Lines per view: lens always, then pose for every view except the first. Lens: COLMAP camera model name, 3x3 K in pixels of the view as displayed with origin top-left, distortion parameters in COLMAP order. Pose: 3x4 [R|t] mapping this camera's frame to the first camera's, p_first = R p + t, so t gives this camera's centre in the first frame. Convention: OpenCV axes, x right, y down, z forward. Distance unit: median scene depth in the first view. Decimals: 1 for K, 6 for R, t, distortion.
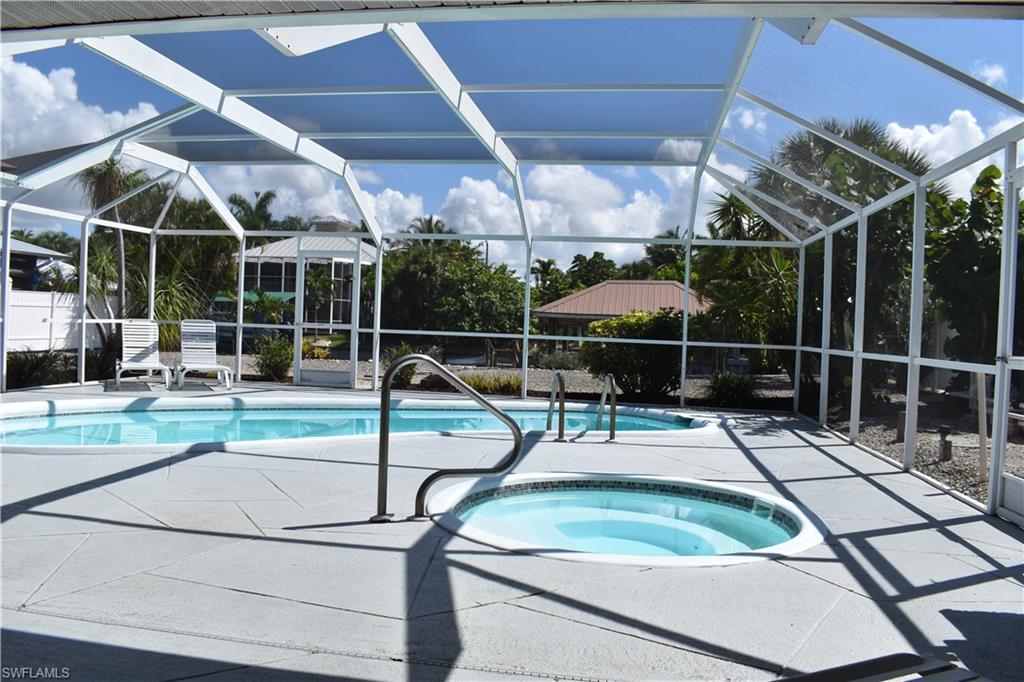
lens RADIAL K [[806.1, 0, 512.7], [0, 806.1, 339.8], [0, 0, 1]] dist [-0.097414, -0.000654]
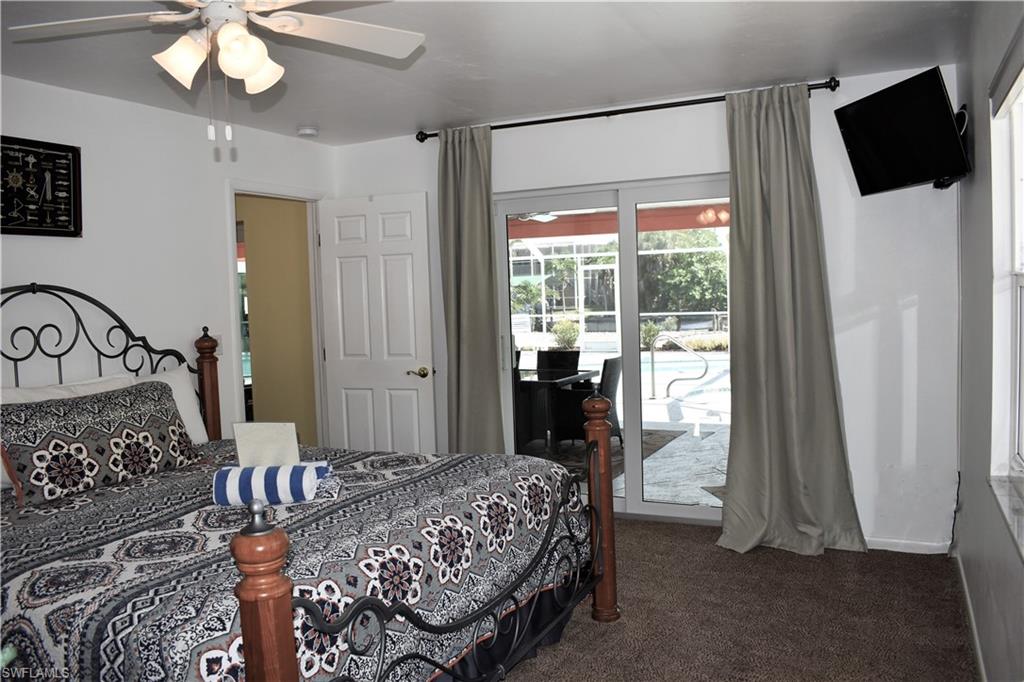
lens RADIAL K [[806.1, 0, 511.9], [0, 806.1, 339.3], [0, 0, 1]] dist [-0.097414, -0.000654]
pose [[0.956535, -0.048778, -0.287508, 0.012675], [0.060582, 0.997640, 0.032299, -0.006486], [0.285254, -0.048313, 0.957234, -0.131438]]
